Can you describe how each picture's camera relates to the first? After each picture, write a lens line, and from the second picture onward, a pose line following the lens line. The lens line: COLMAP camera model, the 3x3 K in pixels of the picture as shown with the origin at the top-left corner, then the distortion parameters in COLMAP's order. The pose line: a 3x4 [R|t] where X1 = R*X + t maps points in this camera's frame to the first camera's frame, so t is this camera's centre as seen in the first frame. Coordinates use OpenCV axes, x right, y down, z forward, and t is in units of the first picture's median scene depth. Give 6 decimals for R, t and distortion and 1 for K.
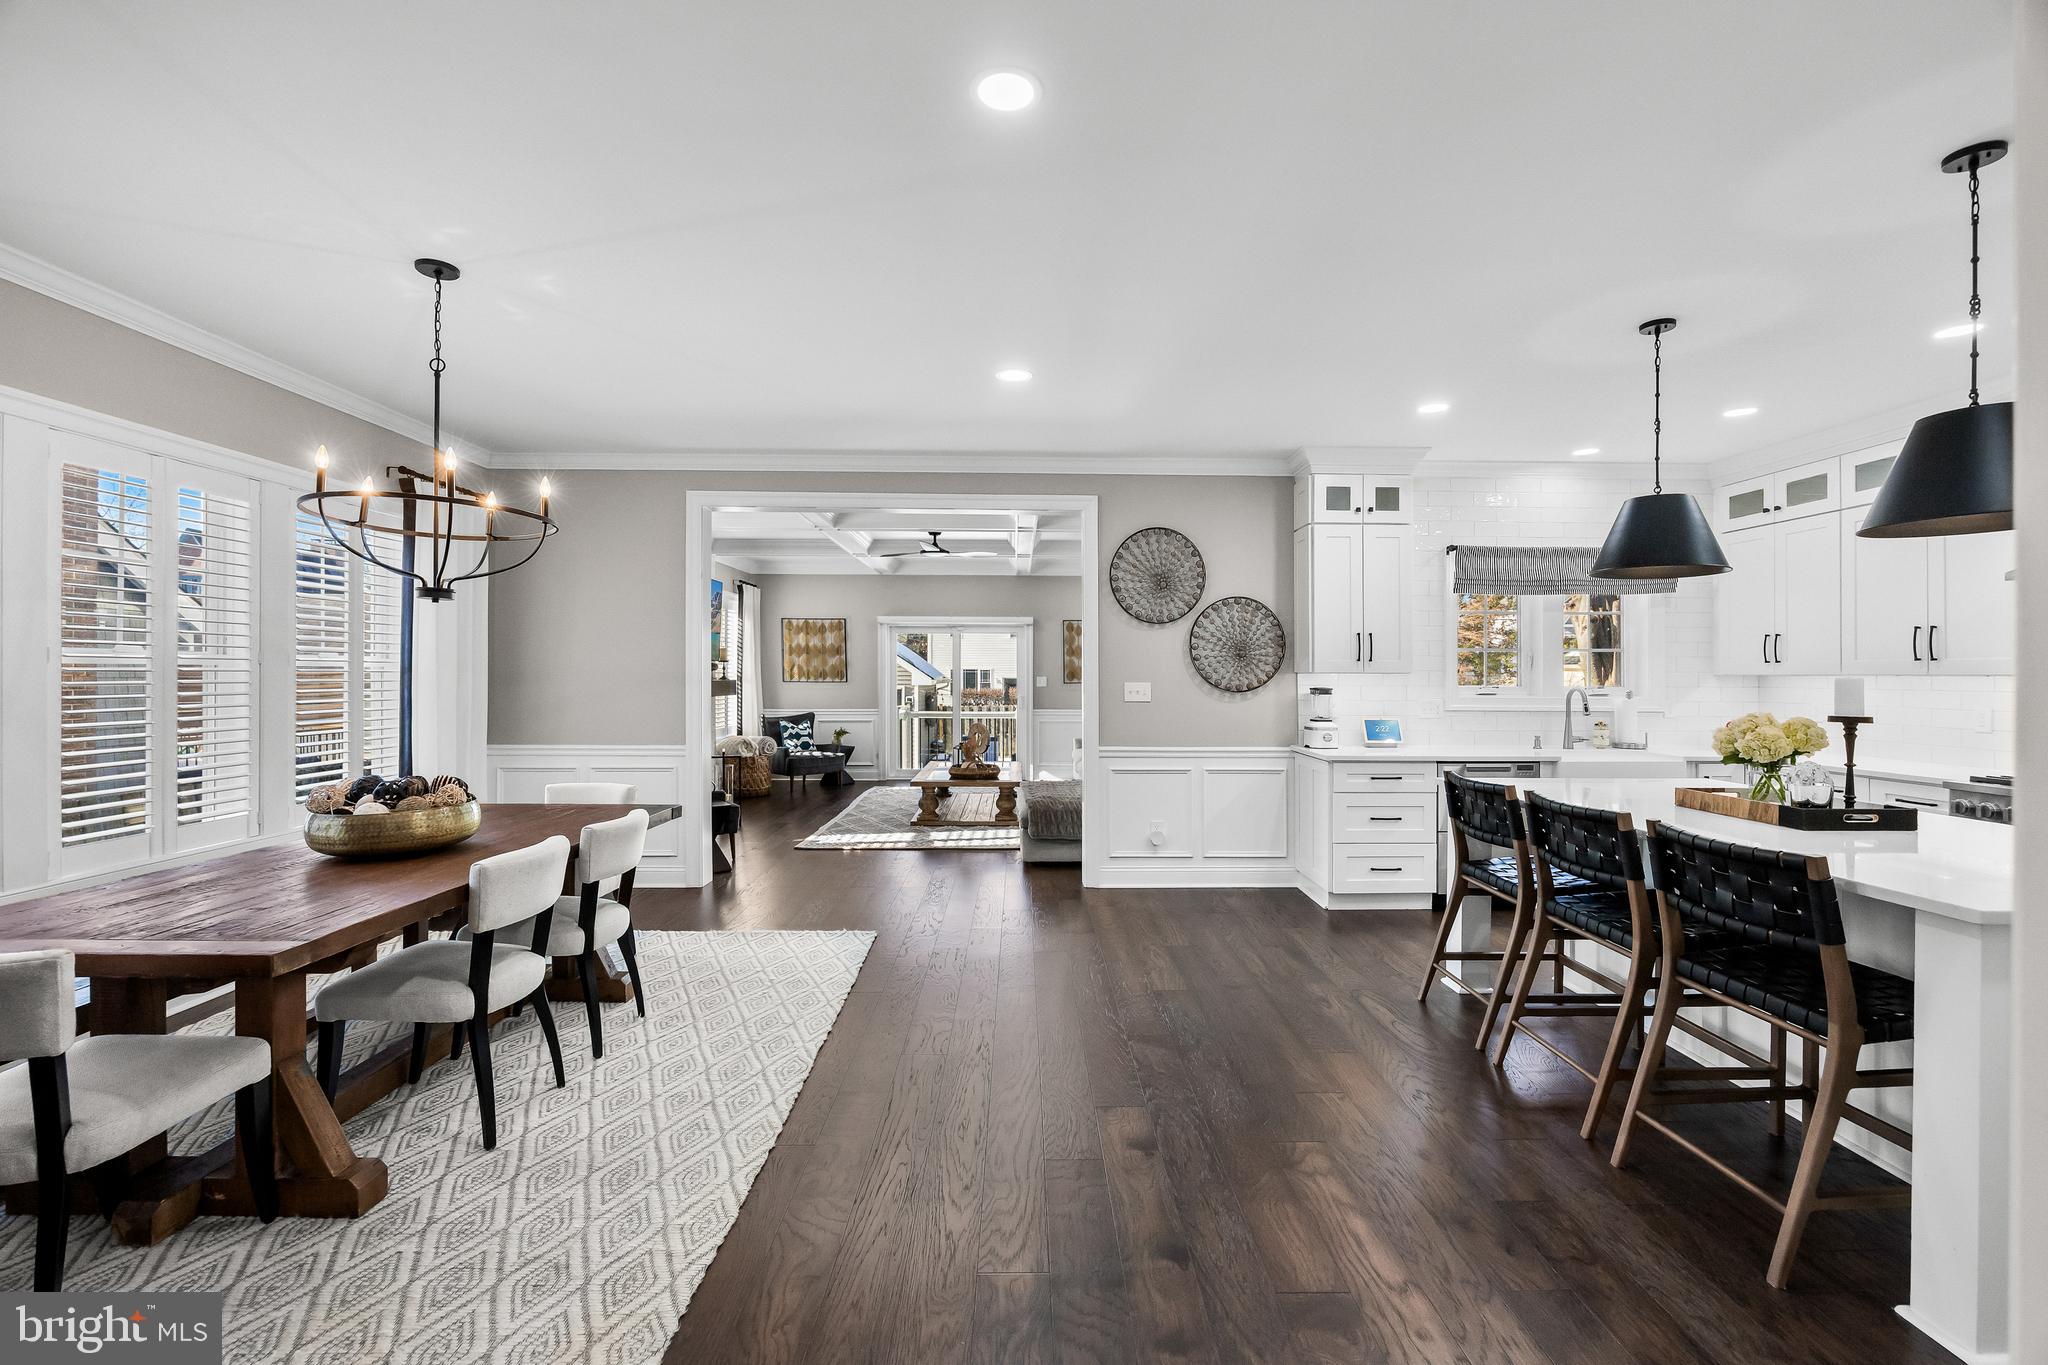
lens RADIAL K [[879.9, 0, 1024.4], [0, 879.9, 677.5], [0, 0, 1]] dist [-0.003666, -0.000206]
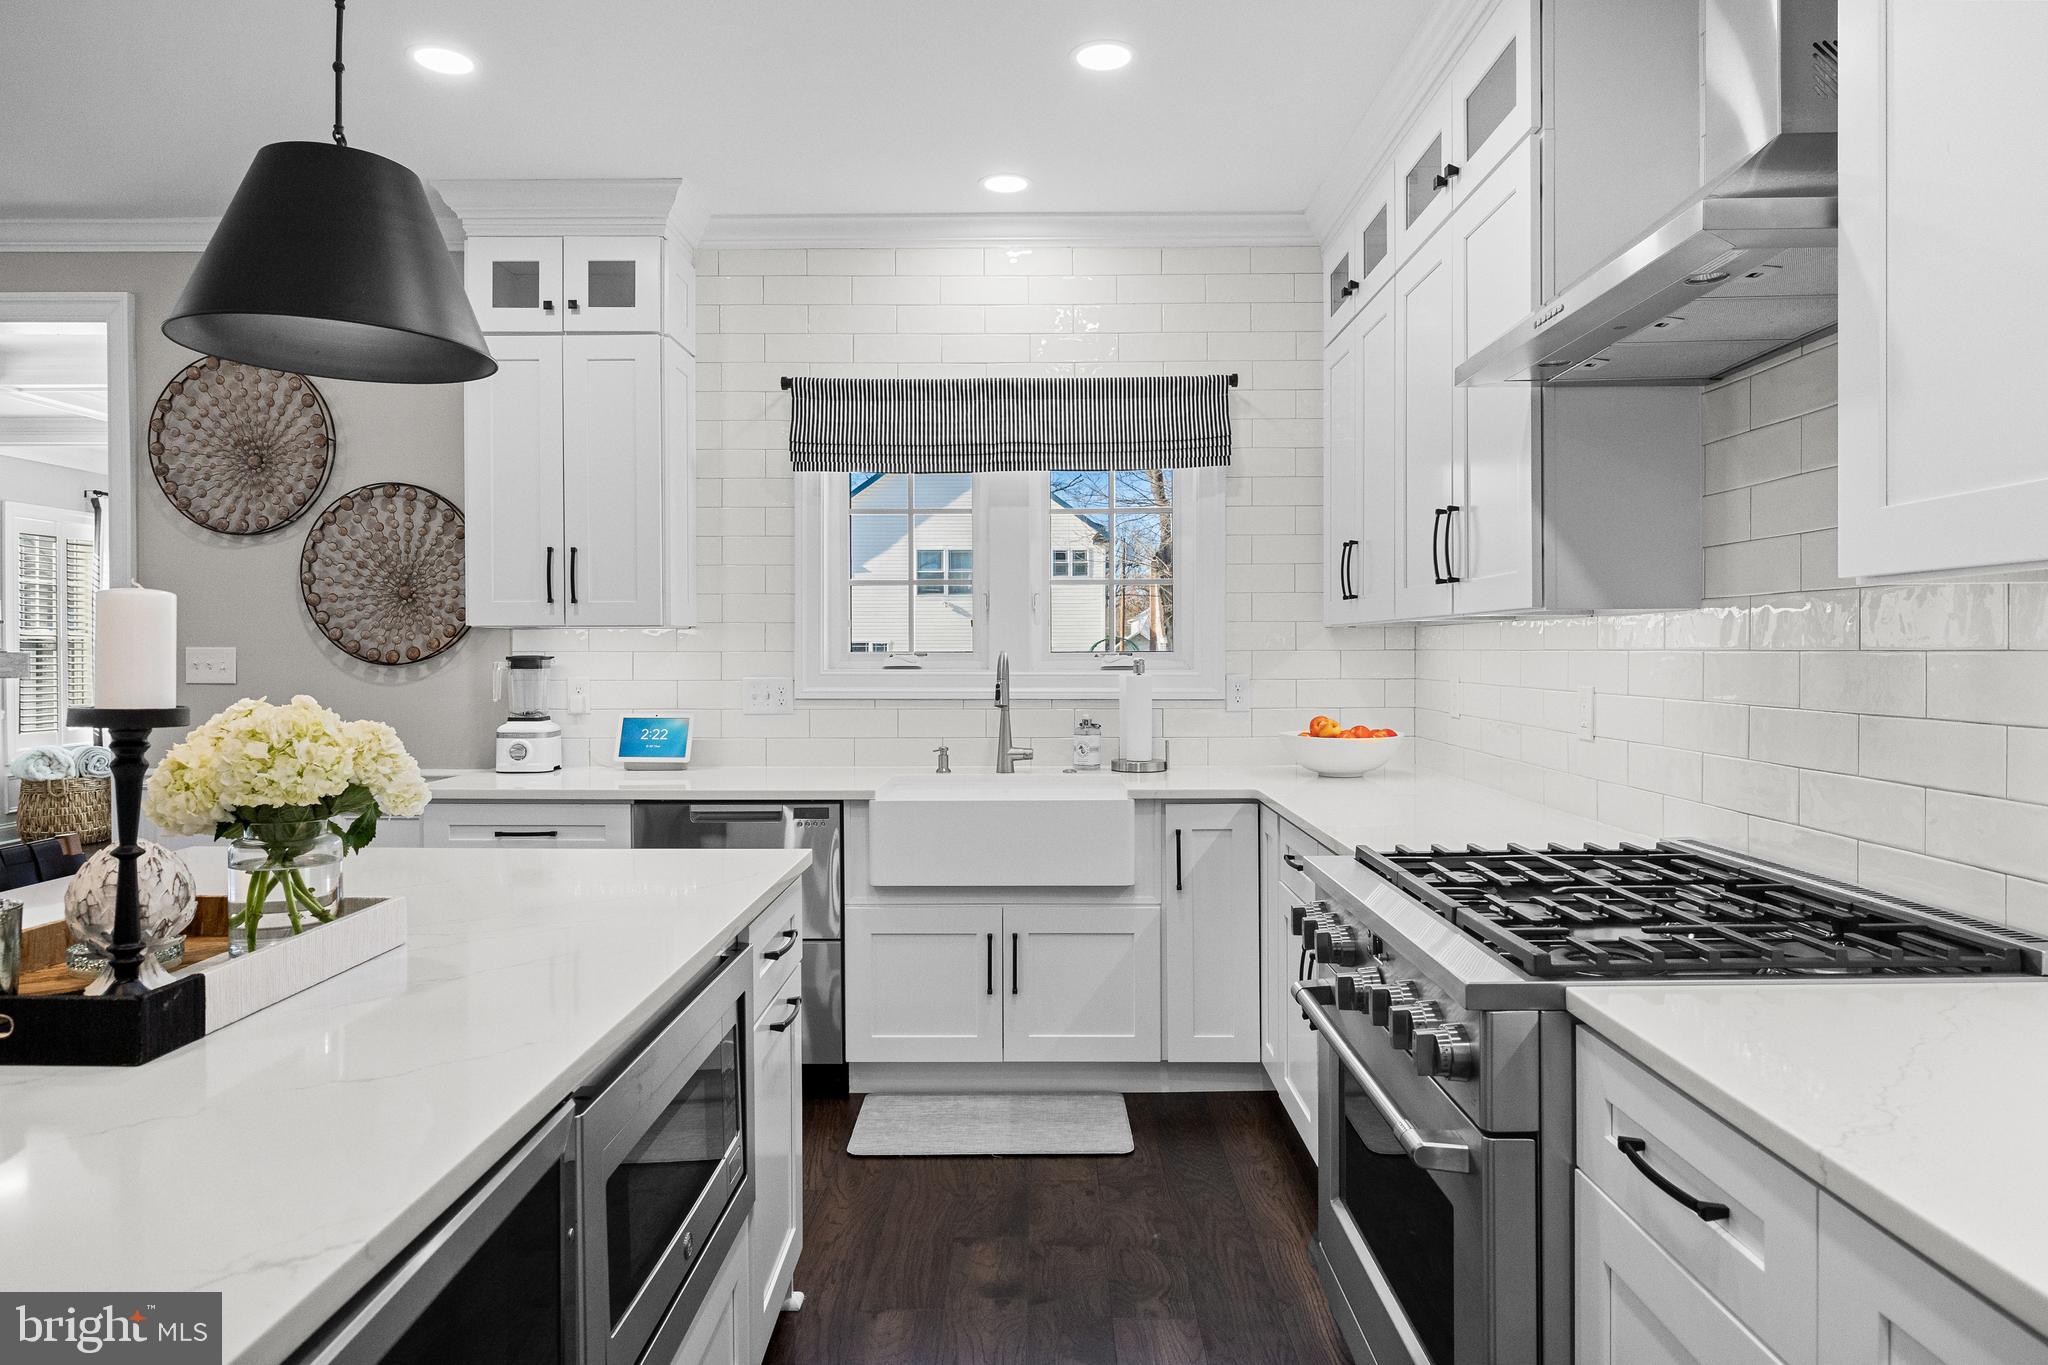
lens RADIAL K [[1265.7, 0, 1017.1], [0, 1265.7, 655.5], [0, 0, 1]] dist [0.002253, 0.000223]
pose [[0.999382, -0.004352, -0.034877, 0.648558], [0.004350, 0.999991, -0.000136, 0.013004], [0.034877, -0.000016, 0.999392, 0.264354]]
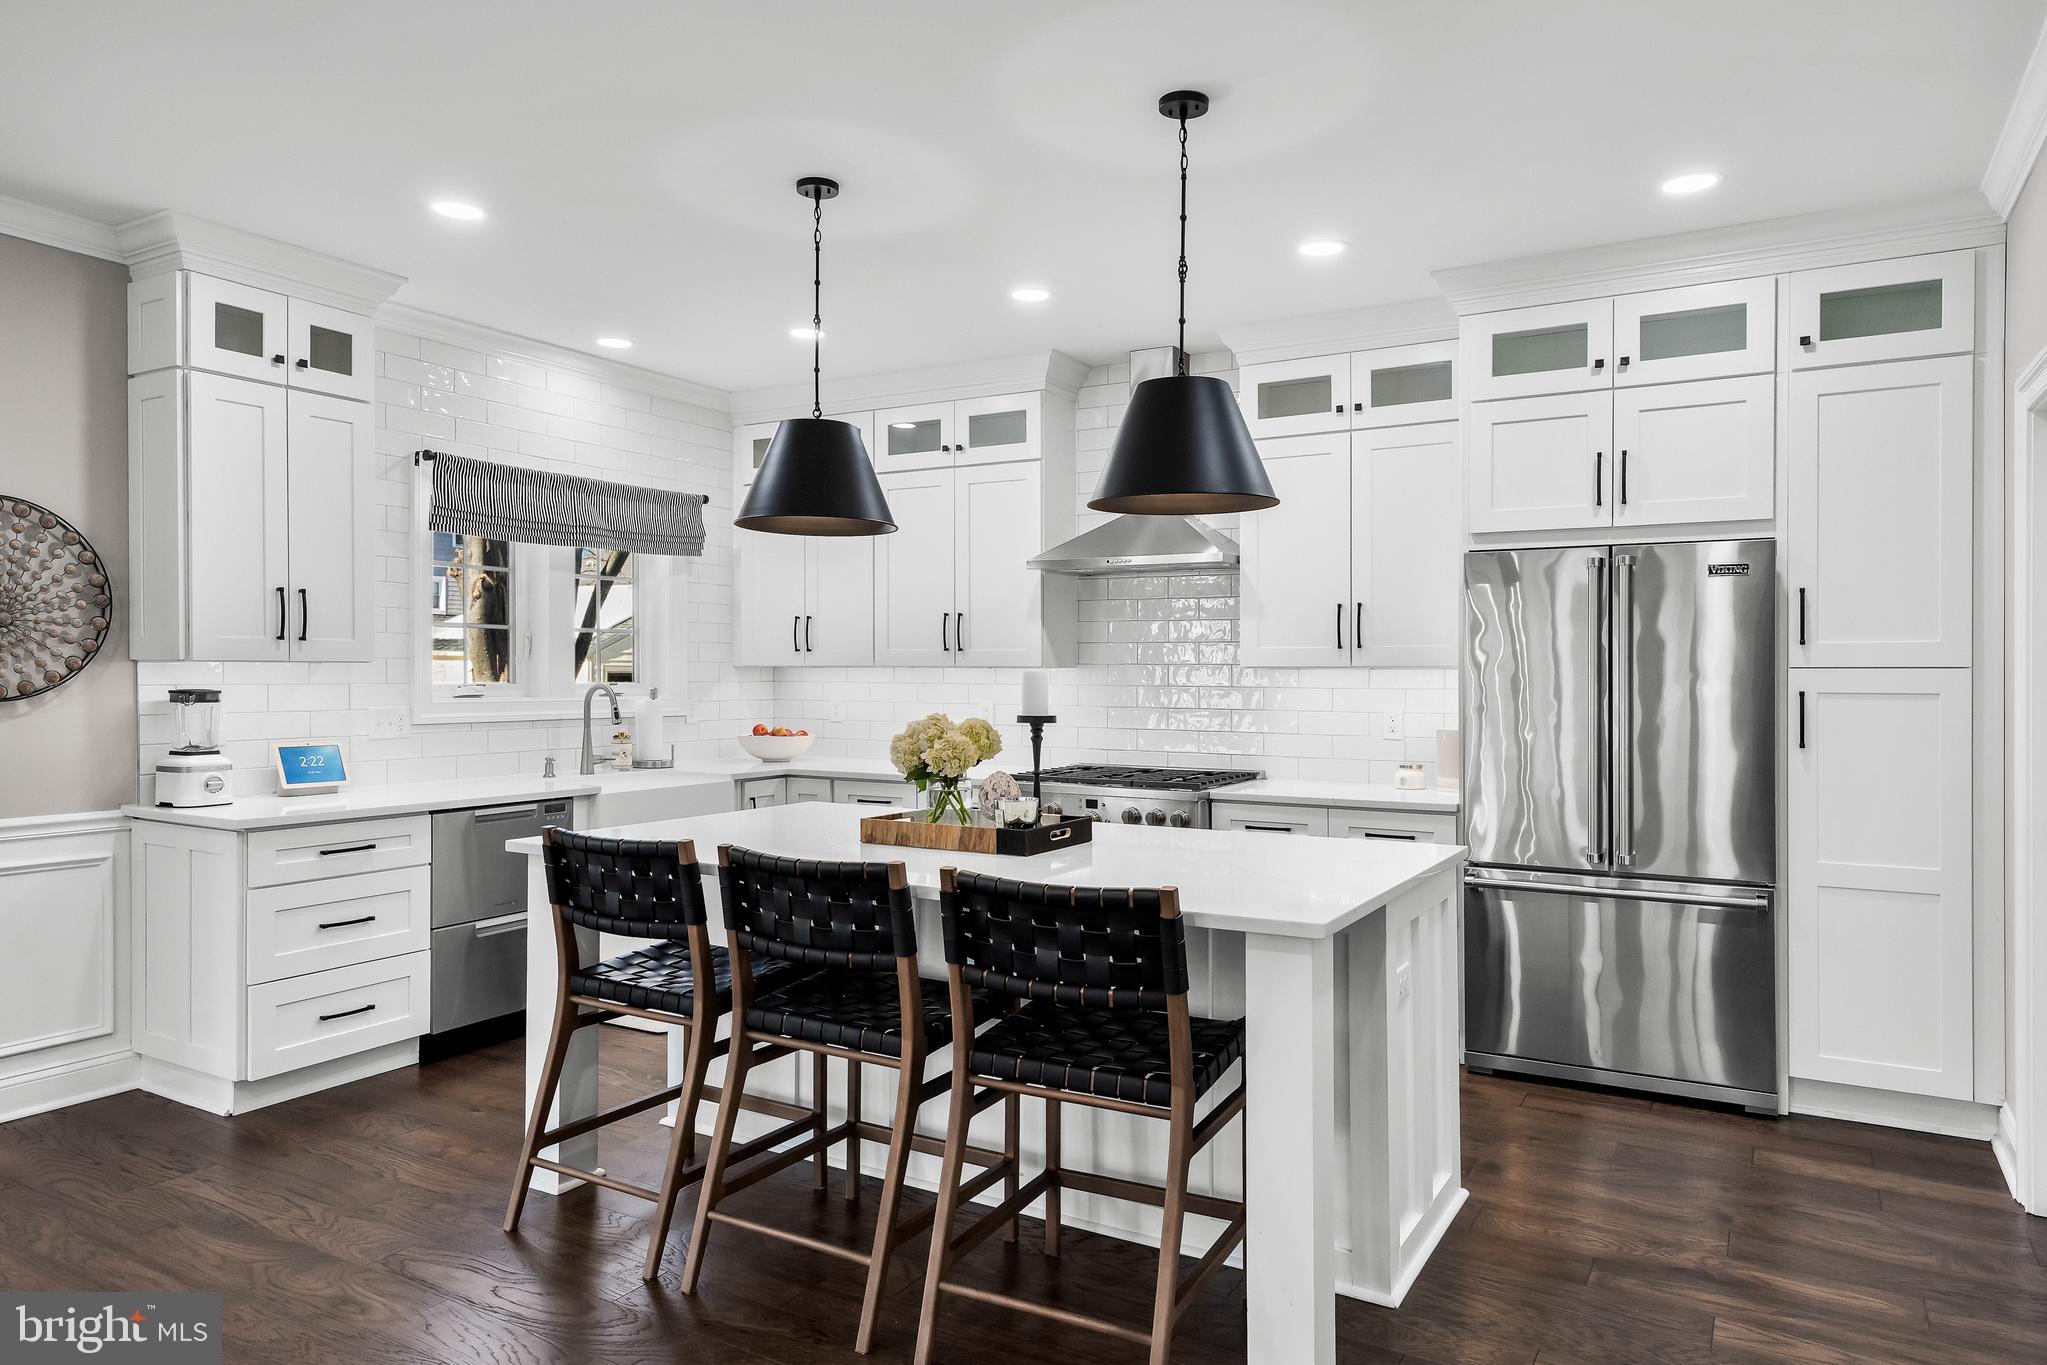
lens RADIAL K [[1311.5, 0, 1057.7], [0, 1311.5, 672.2], [0, 0, 1]] dist [0.002562, 0.004490]
pose [[0.504613, -0.001342, 0.863345, -0.073290], [-0.000331, 0.999998, 0.001748, 0.000131], [-0.863346, -0.001168, 0.504611, 0.171908]]
